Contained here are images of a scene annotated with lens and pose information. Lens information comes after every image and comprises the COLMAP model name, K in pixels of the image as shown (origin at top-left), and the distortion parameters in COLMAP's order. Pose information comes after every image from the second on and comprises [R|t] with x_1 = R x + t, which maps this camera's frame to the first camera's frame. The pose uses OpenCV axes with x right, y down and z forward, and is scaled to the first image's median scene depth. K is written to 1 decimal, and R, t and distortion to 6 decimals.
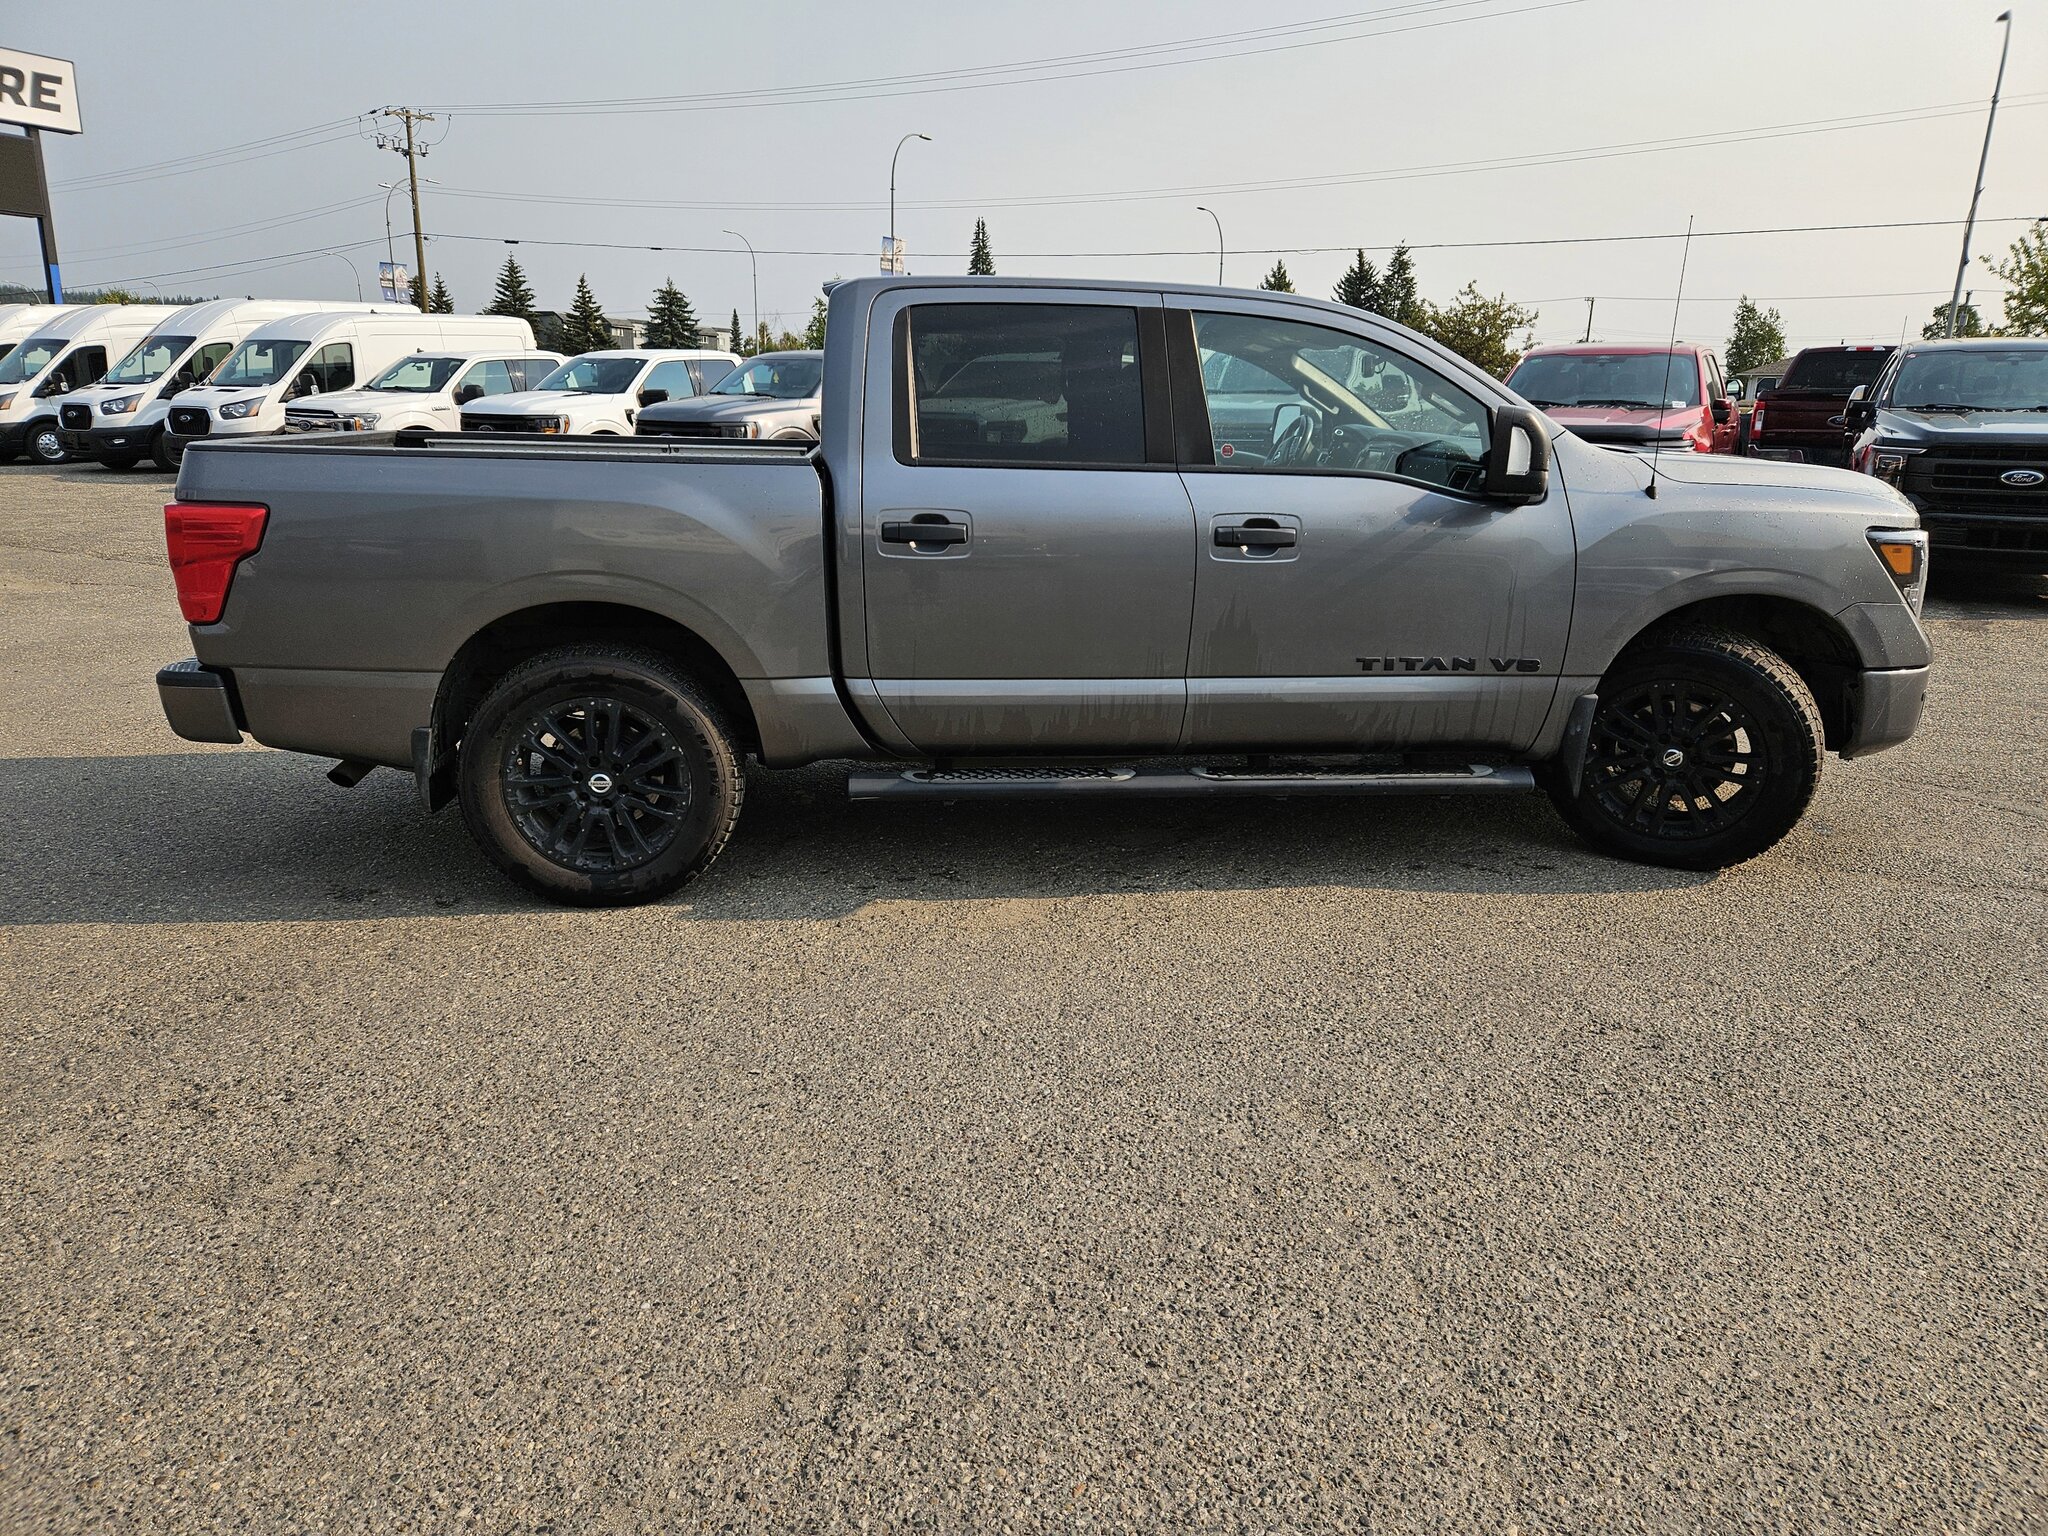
lens RADIAL K [[1391.0, 0, 1031.0], [0, 1391.0, 782.2], [0, 0, 1]] dist [0.045014, 0.002416]
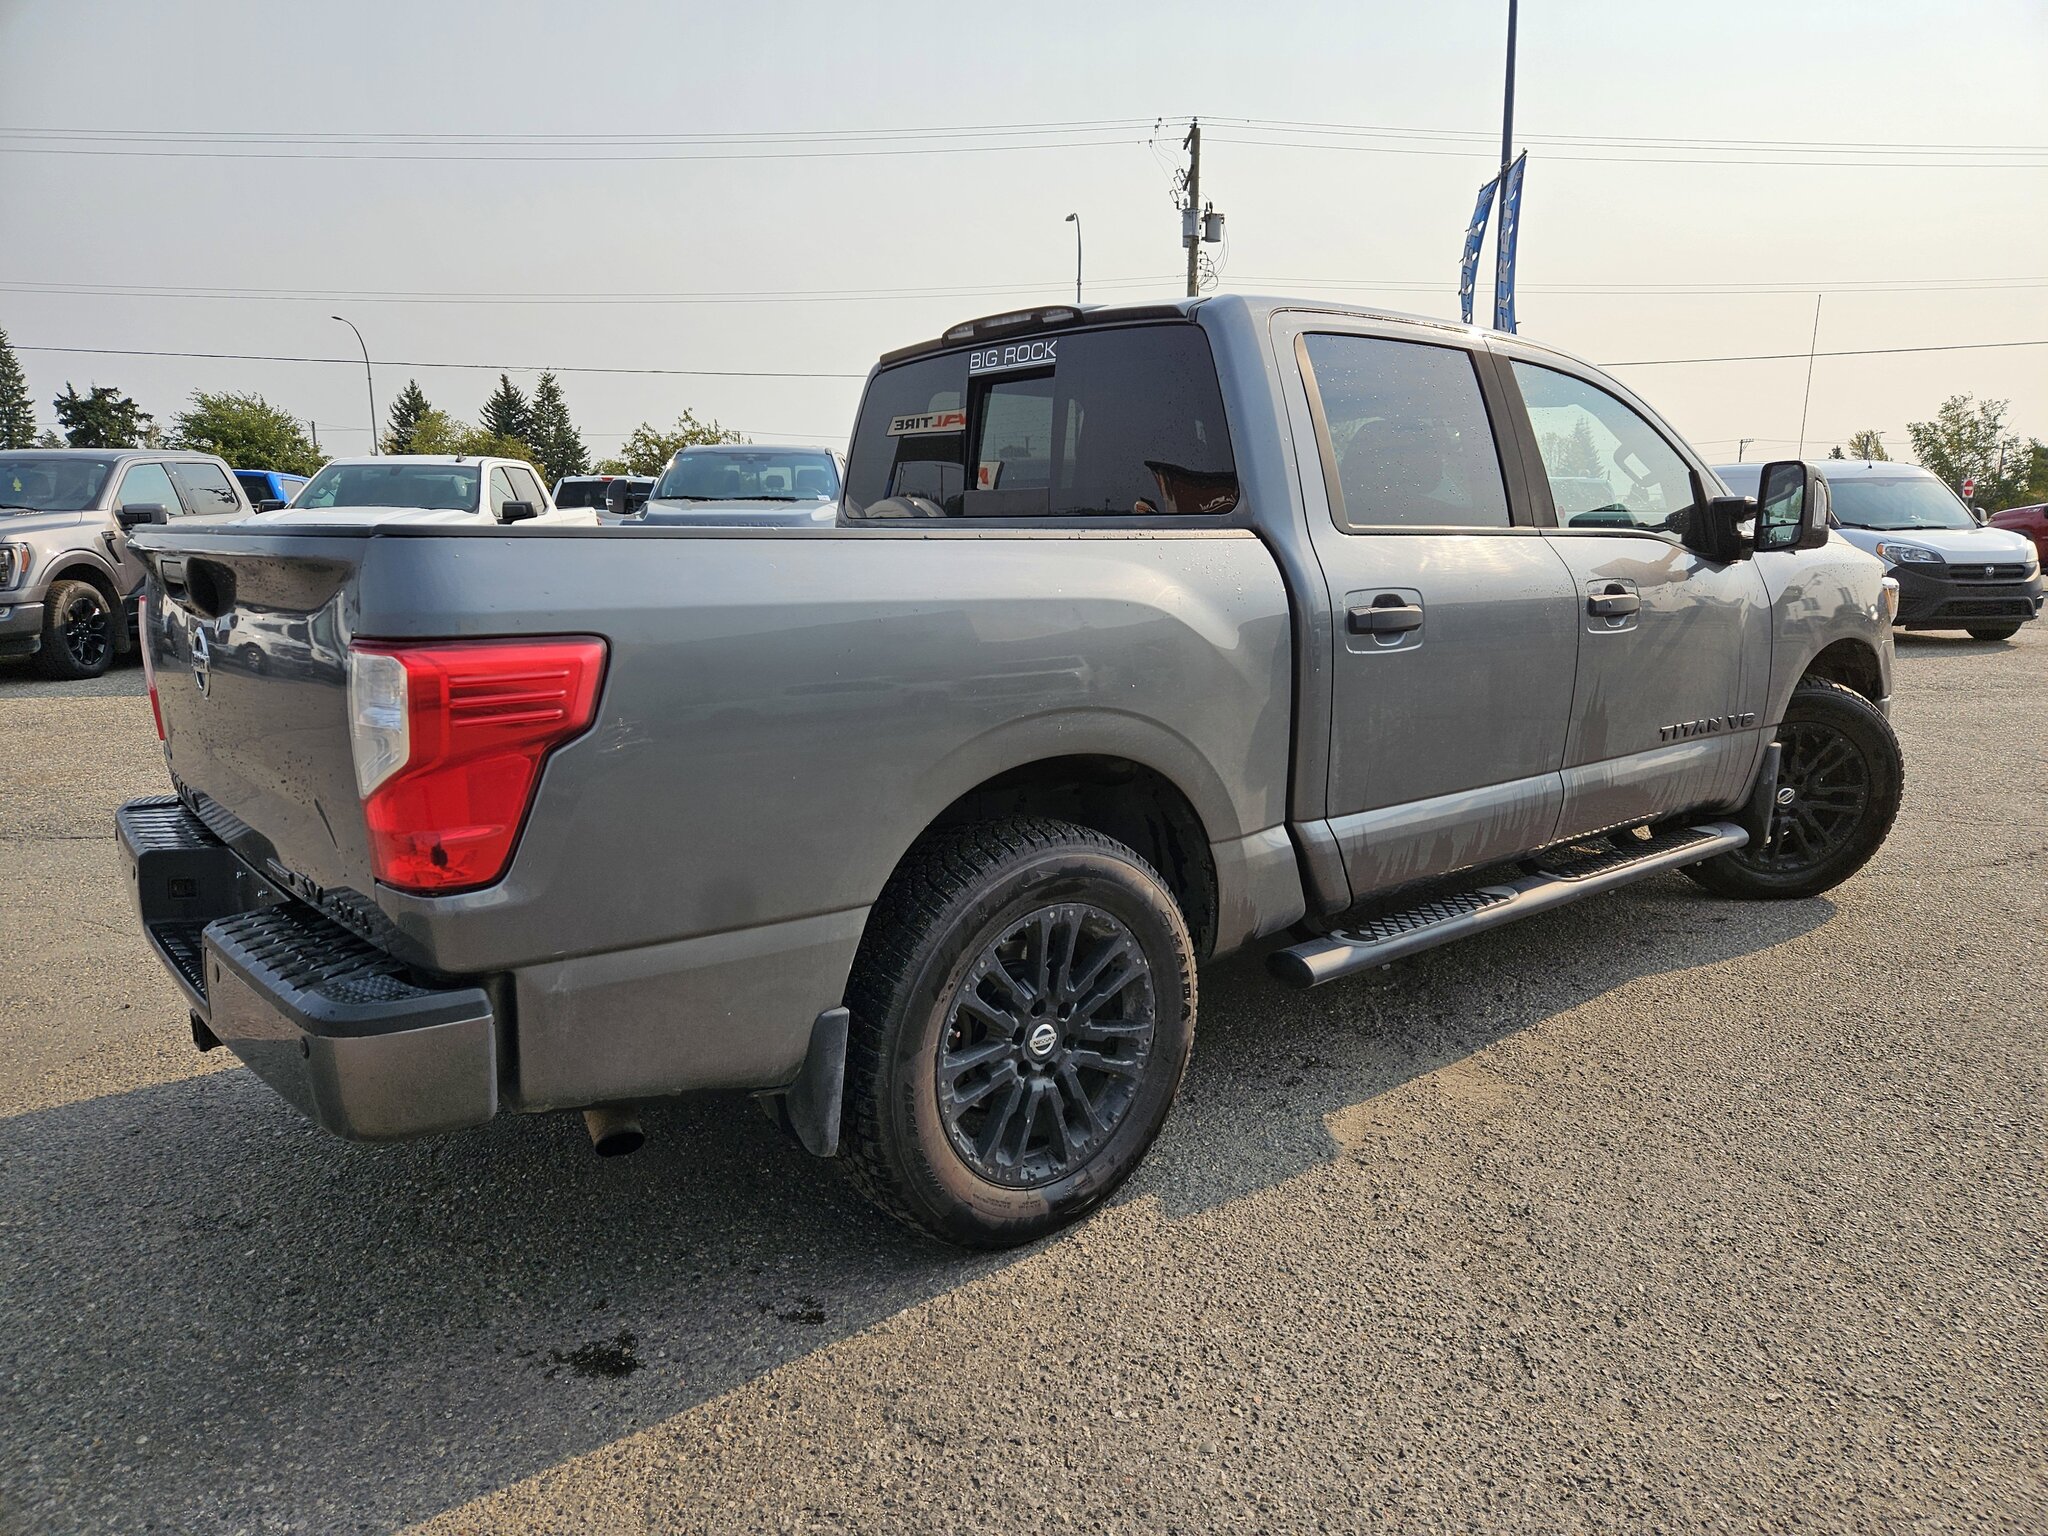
lens RADIAL K [[1391.0, 0, 1037.9], [0, 1391.0, 781.3], [0, 0, 1]] dist [0.045014, 0.002416]
pose [[0.817519, -0.119748, 0.563314, -0.646176], [0.168628, 0.985047, -0.035325, -0.092012], [-0.550660, 0.123870, 0.825487, 0.459677]]
